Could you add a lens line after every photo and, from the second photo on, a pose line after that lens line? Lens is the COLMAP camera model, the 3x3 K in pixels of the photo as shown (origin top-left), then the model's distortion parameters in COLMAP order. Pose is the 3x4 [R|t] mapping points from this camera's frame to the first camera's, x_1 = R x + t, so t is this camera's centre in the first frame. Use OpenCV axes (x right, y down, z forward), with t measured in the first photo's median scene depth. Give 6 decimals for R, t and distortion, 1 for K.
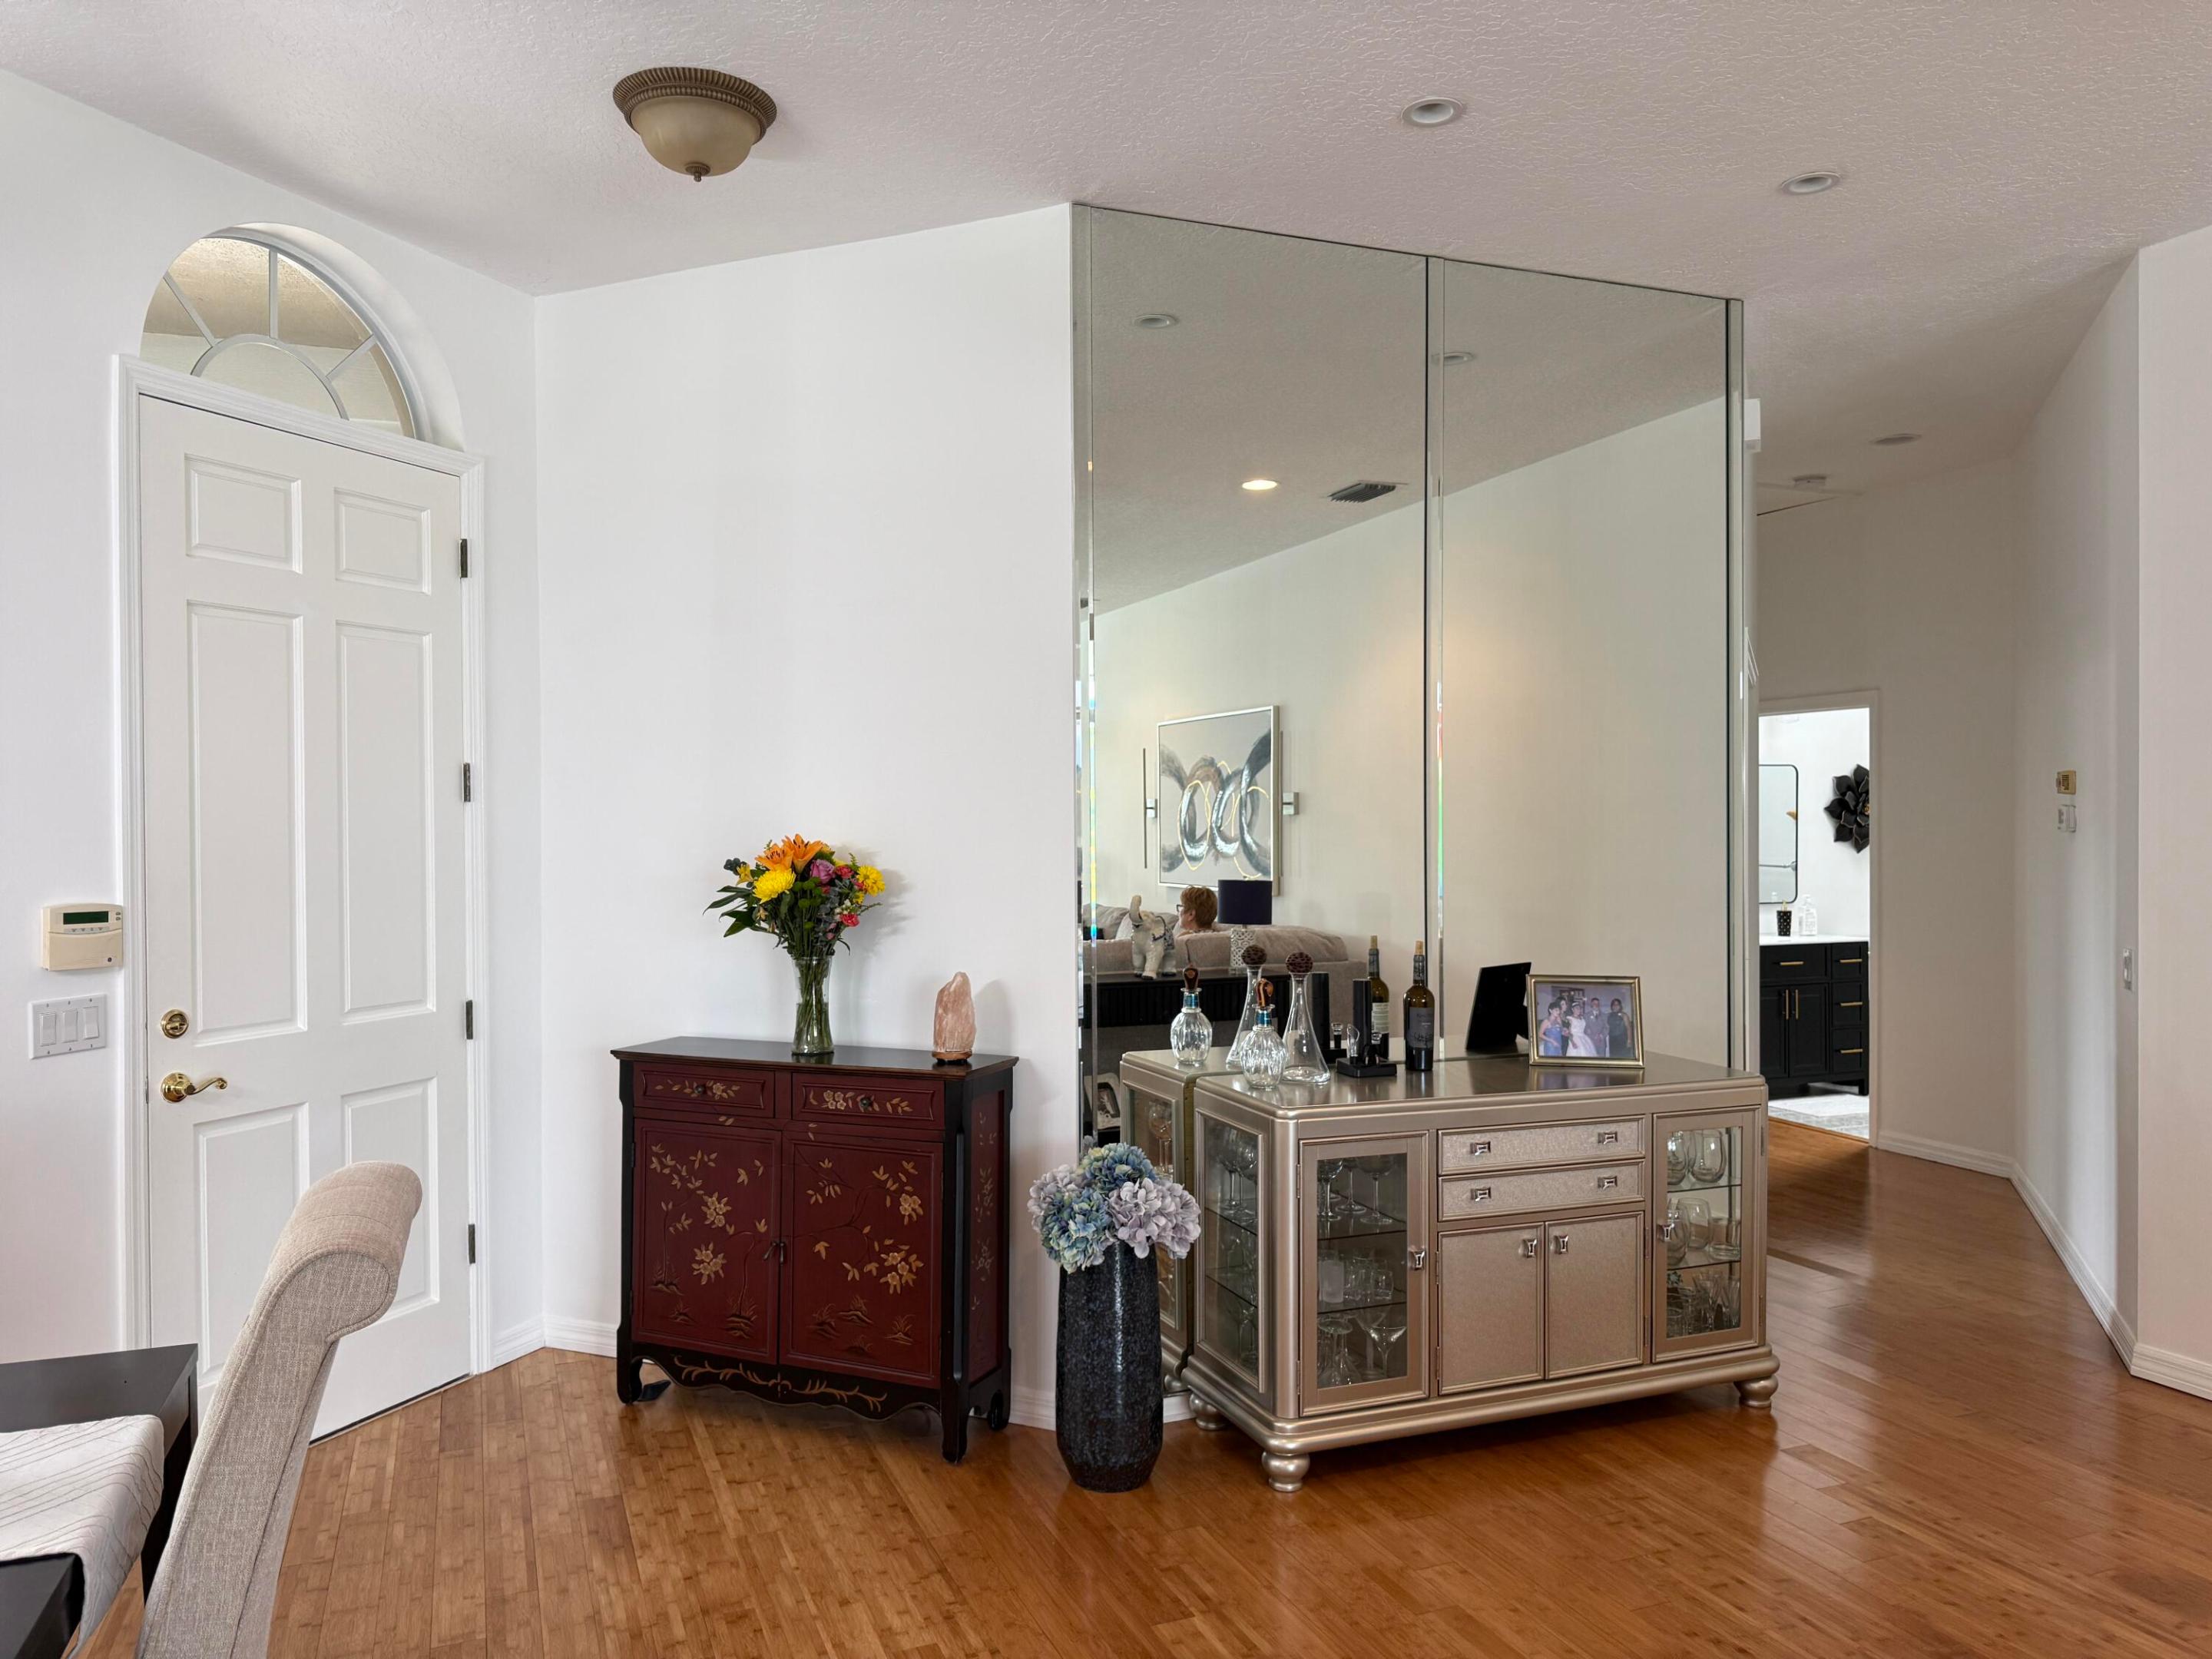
lens RADIAL K [[1551.7, 0, 1106.0], [0, 1551.7, 829.5], [0, 0, 1]] dist [0.068923, -0.096523]
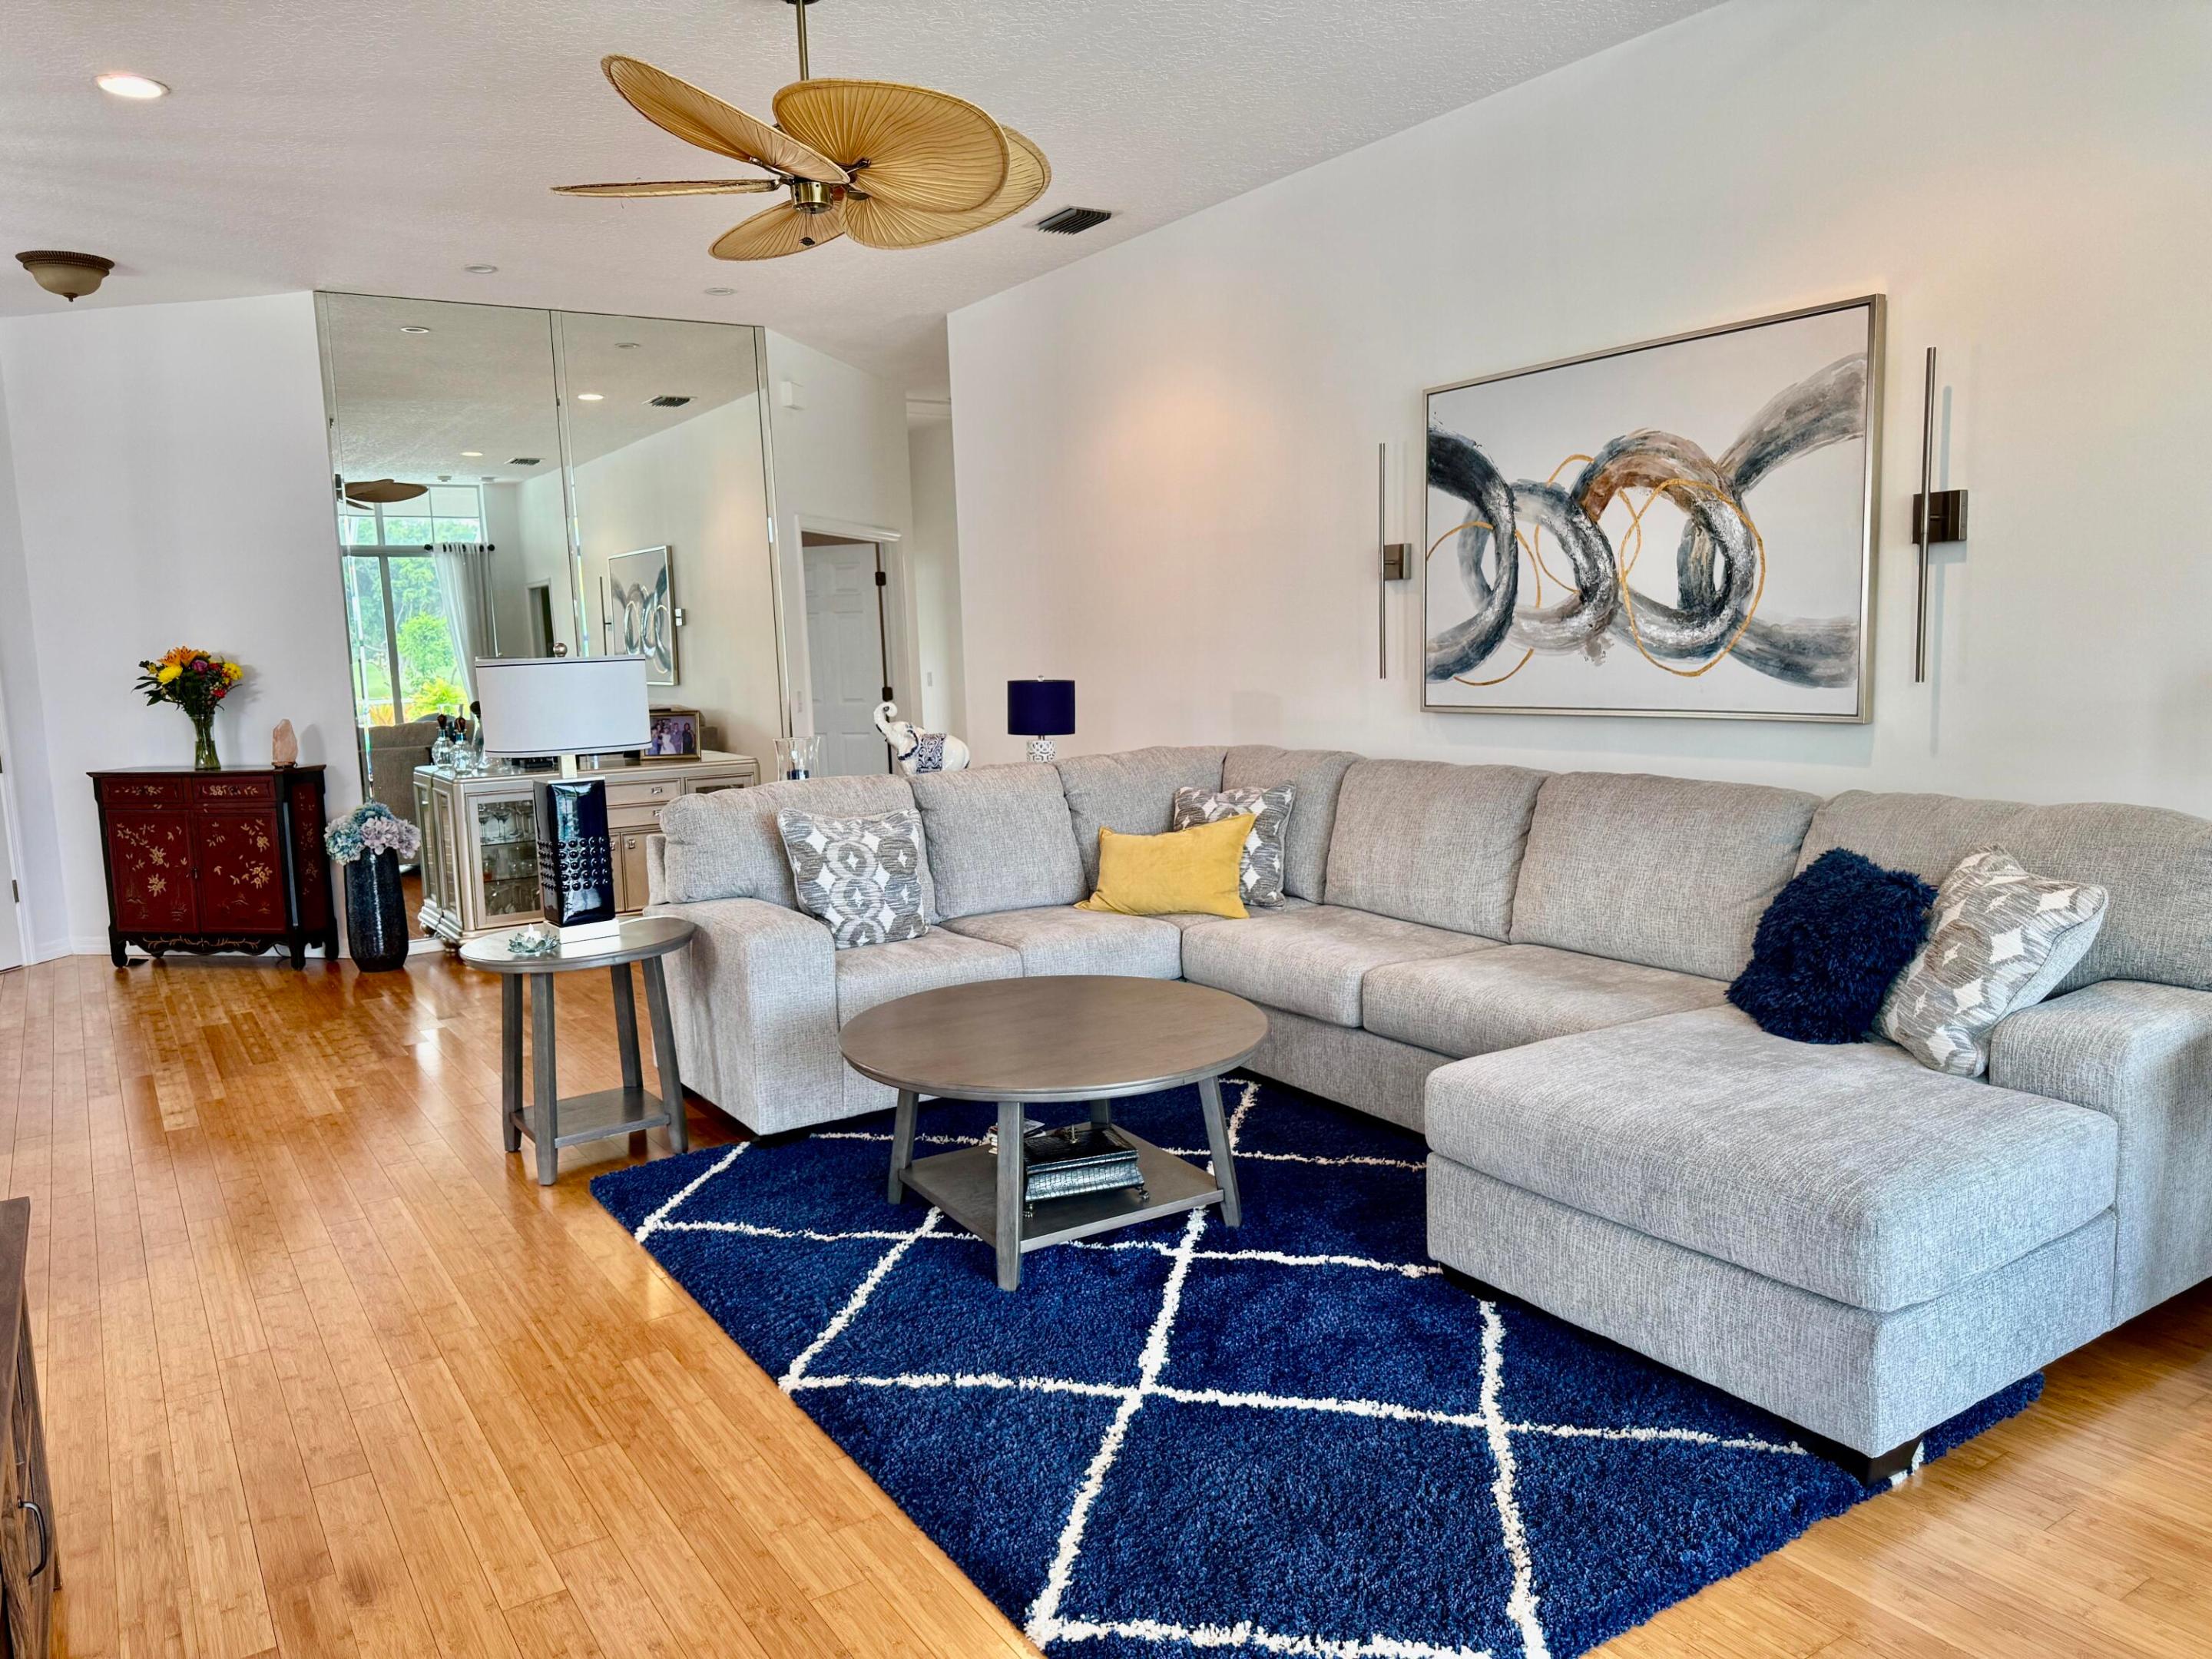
lens RADIAL K [[1551.7, 0, 1106.0], [0, 1551.7, 829.5], [0, 0, 1]] dist [0.068923, -0.096523]
pose [[0.981013, -0.053936, 0.186290, 0.495020], [0.030830, 0.991707, 0.124770, 0.019285], [-0.191475, -0.116658, 0.974540, -0.990929]]
